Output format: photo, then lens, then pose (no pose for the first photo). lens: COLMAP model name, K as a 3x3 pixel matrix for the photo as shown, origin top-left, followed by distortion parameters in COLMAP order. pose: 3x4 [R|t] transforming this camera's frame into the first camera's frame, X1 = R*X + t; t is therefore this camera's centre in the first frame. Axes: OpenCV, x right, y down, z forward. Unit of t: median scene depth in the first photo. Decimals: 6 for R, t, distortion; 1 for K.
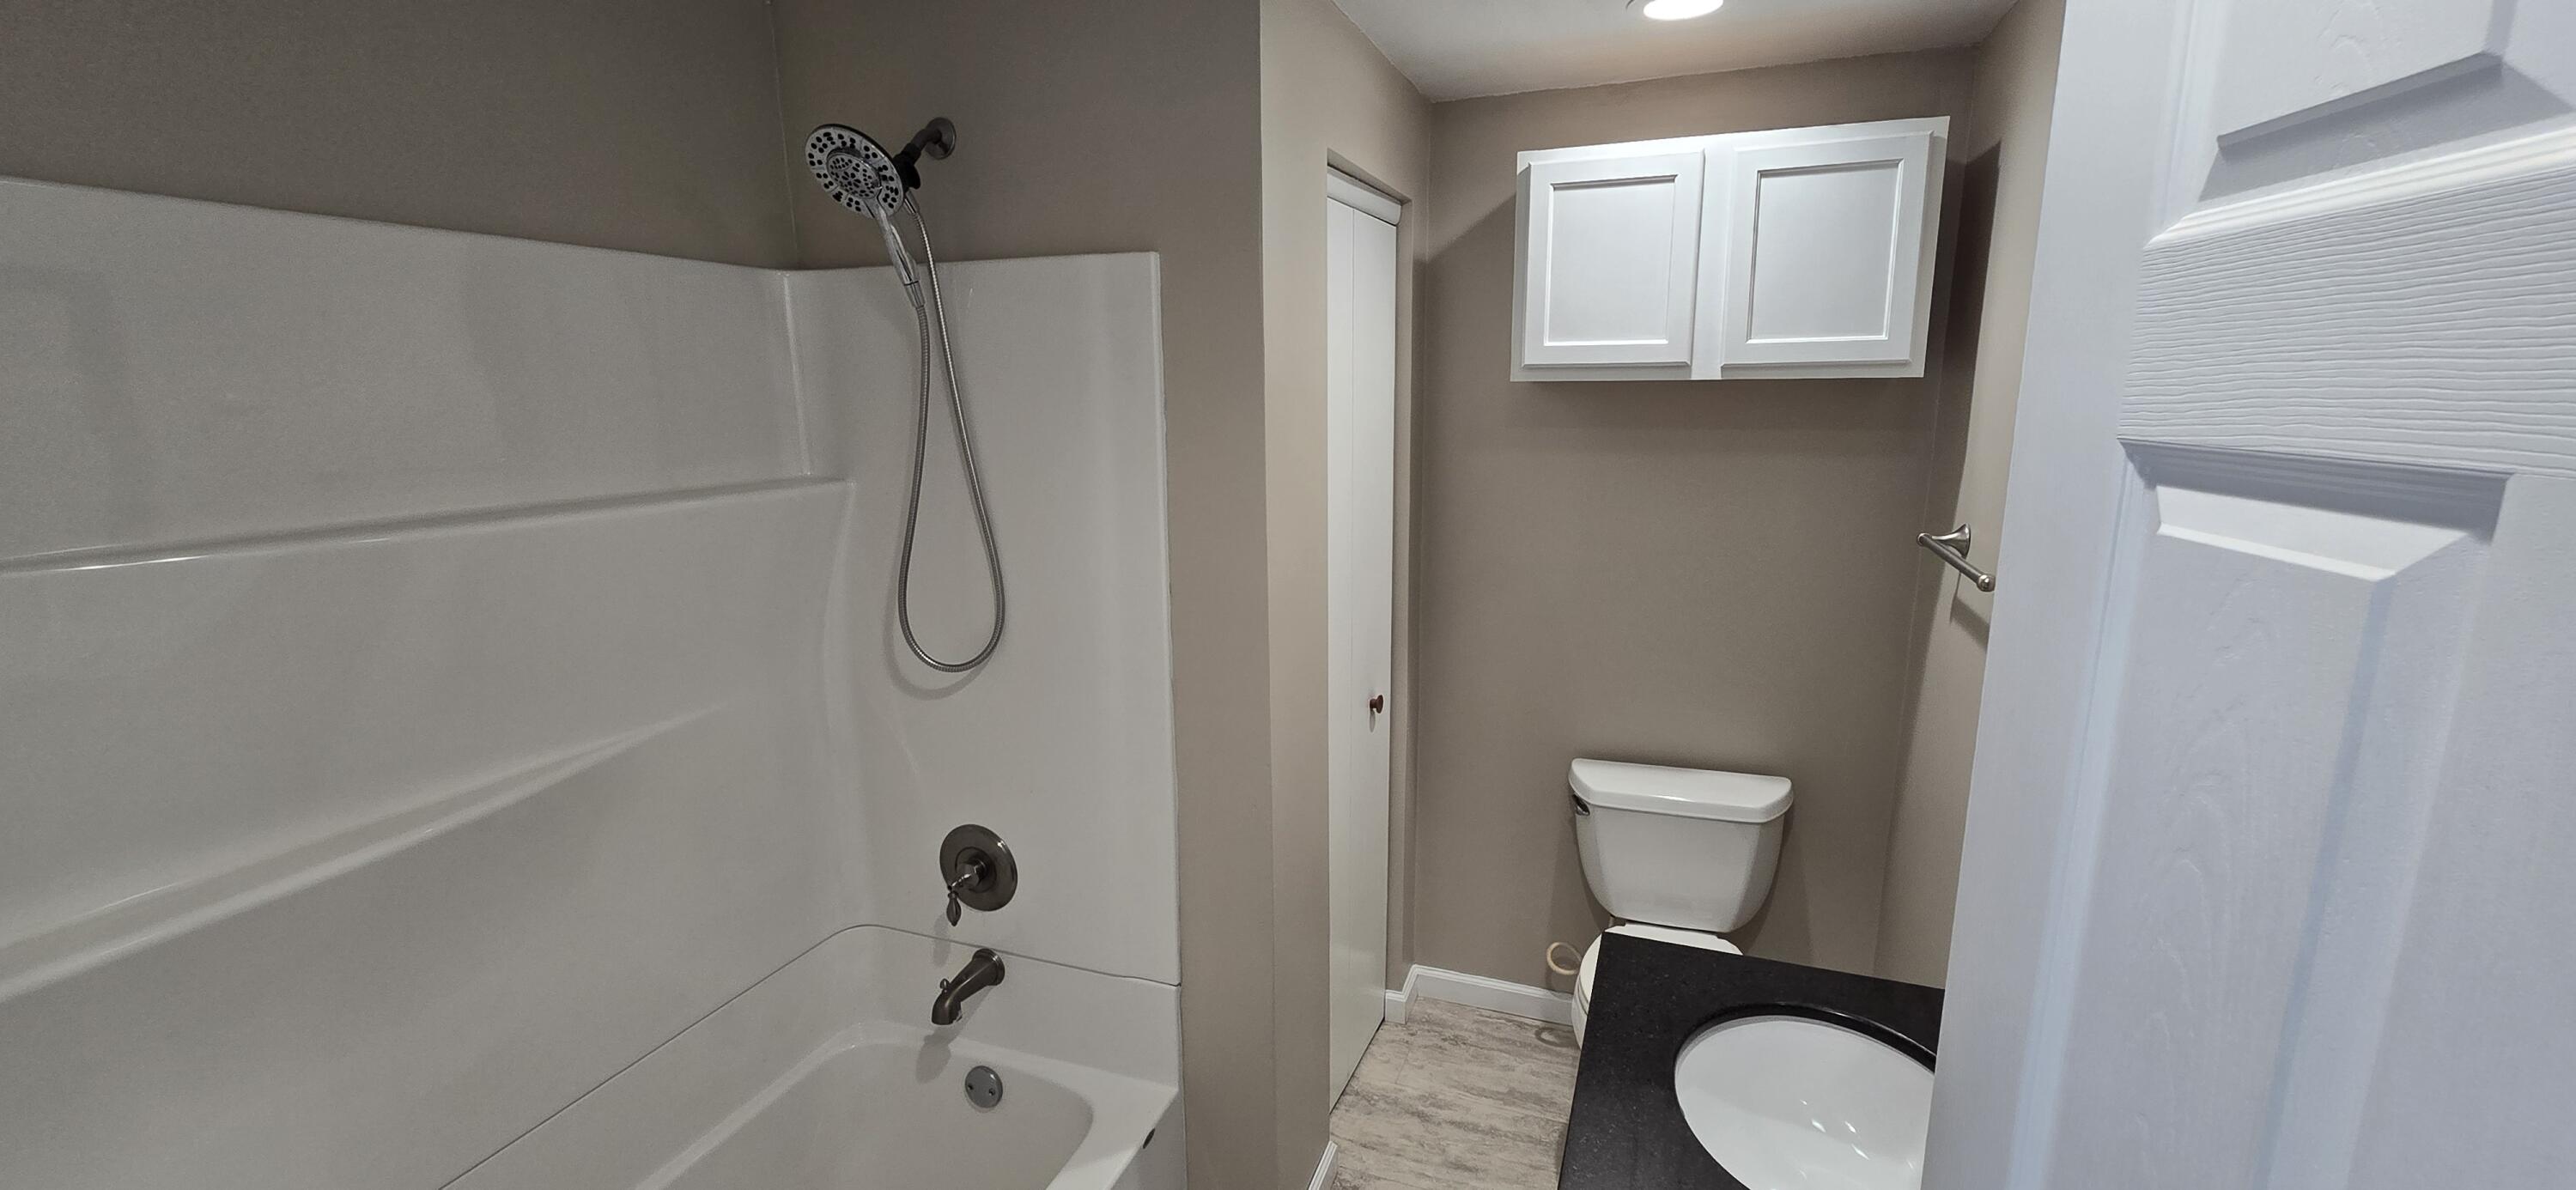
lens RADIAL K [[1045.5, 0, 1280.3], [0, 1045.5, 588.0], [0, 0, 1]] dist [-0.000164, 0.000145]
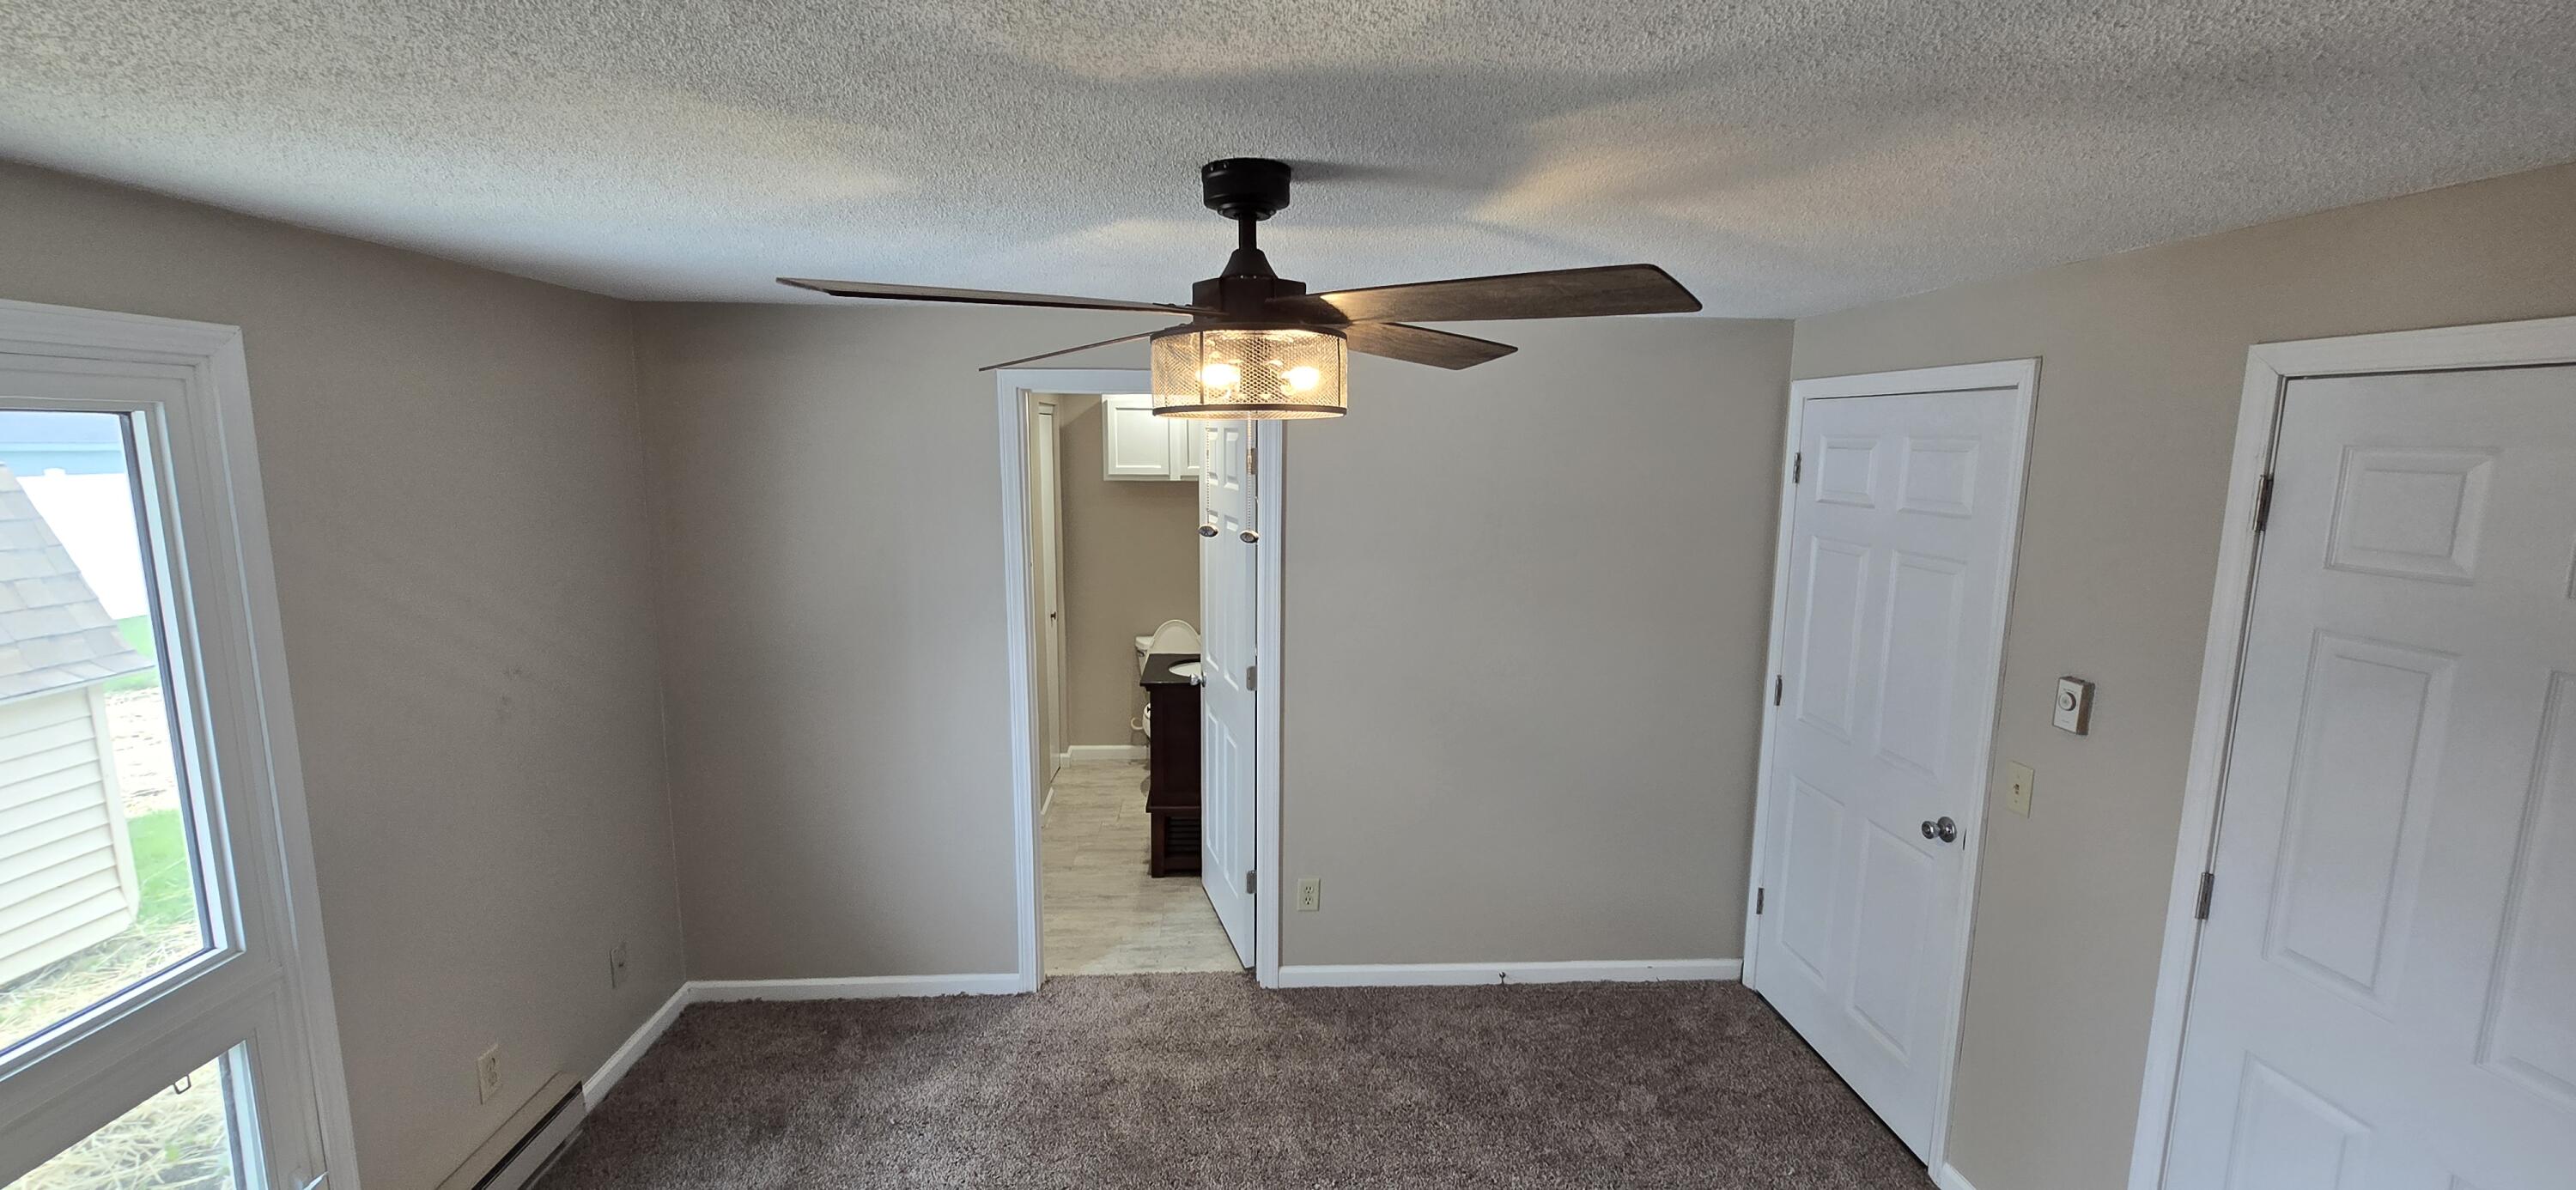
lens RADIAL K [[1045.5, 0, 1289.5], [0, 1045.5, 590.4], [0, 0, 1]] dist [-0.000164, 0.000145]
pose [[0.902579, -0.046451, 0.428012, -0.424884], [0.067909, 0.997078, -0.034996, 0.170107], [-0.425135, 0.060653, 0.903095, -1.318140]]
